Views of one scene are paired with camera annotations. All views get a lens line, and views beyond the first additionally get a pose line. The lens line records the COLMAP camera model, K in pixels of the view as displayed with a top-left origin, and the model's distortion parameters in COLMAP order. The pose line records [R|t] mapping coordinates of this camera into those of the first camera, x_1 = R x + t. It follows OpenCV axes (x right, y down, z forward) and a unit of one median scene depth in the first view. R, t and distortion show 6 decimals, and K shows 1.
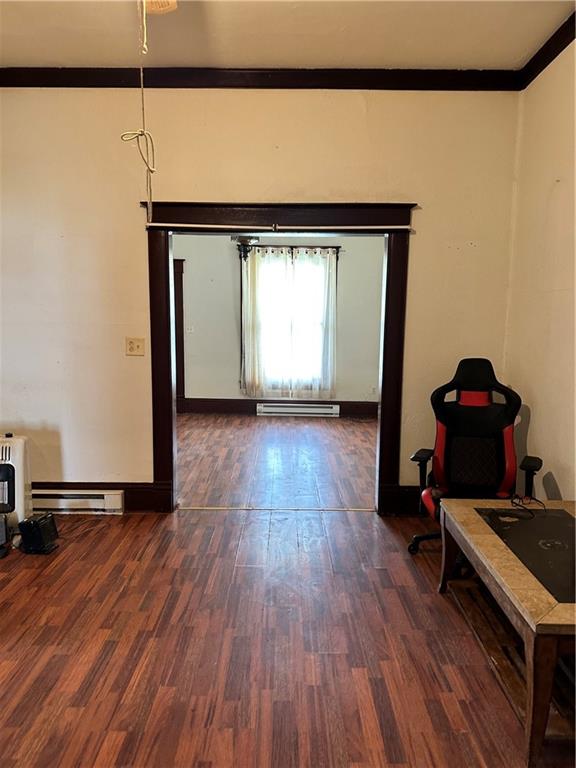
lens RADIAL K [[549.8, 0, 287.1], [0, 549.8, 384.9], [0, 0, 1]] dist [0.010924, 0.002554]
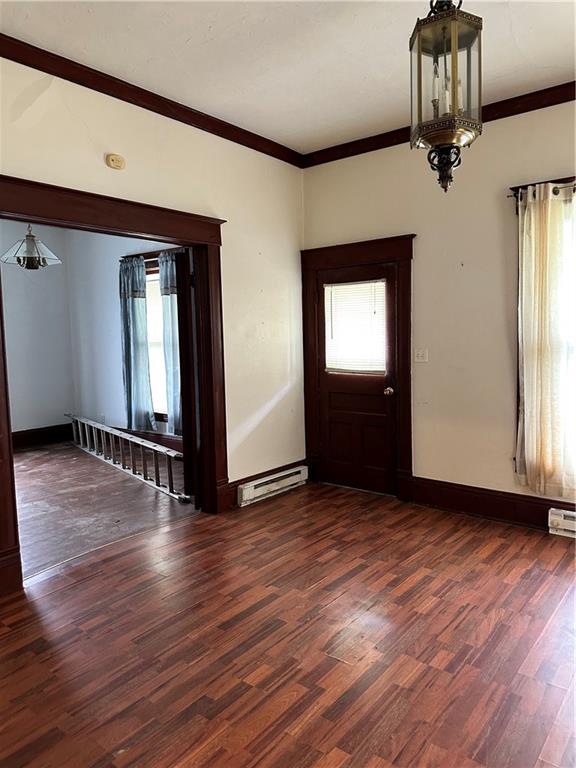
lens RADIAL K [[549.8, 0, 287.6], [0, 549.8, 382.0], [0, 0, 1]] dist [0.010924, 0.002554]
pose [[0.777836, 0.028732, -0.627810, 0.068495], [-0.048934, 0.998691, -0.014922, -0.059200], [0.626559, 0.042328, 0.778224, 0.475666]]
